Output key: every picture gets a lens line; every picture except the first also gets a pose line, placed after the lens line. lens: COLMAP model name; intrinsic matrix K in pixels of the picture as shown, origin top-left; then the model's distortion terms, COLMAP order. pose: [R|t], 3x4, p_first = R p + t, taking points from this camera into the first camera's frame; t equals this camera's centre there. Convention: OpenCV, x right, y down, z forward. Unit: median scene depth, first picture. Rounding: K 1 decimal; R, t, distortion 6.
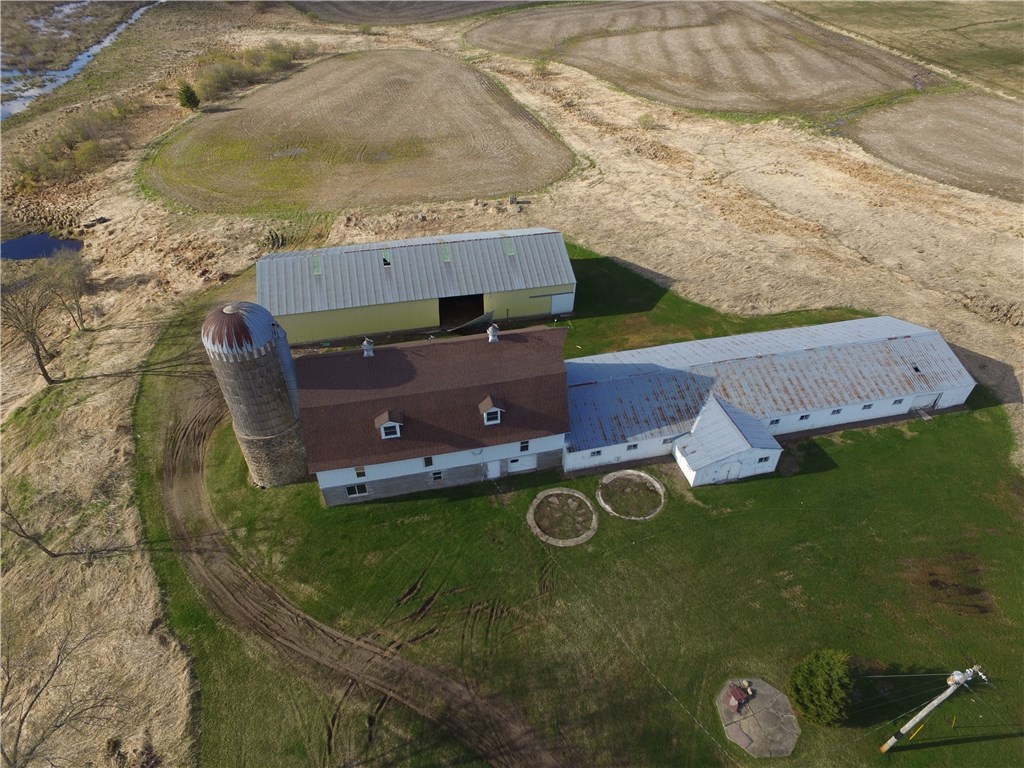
lens RADIAL K [[596.0, 0, 512.0], [0, 596.0, 384.0], [0, 0, 1]] dist [-0.000738, 0.000831]
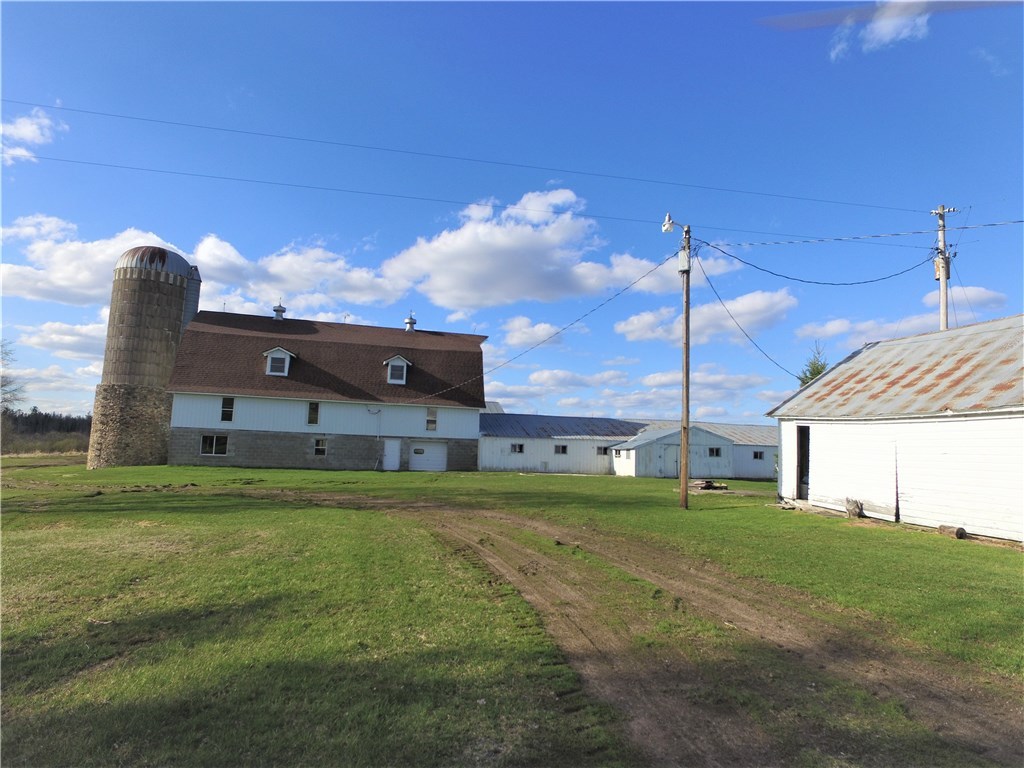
lens RADIAL K [[596.0, 0, 512.0], [0, 596.0, 384.0], [0, 0, 1]] dist [-0.000738, 0.000831]
pose [[0.999174, 0.034707, 0.021127, 0.114316], [-0.009255, 0.700695, -0.713401, 0.662596], [-0.039563, 0.712616, 0.700437, 0.352966]]
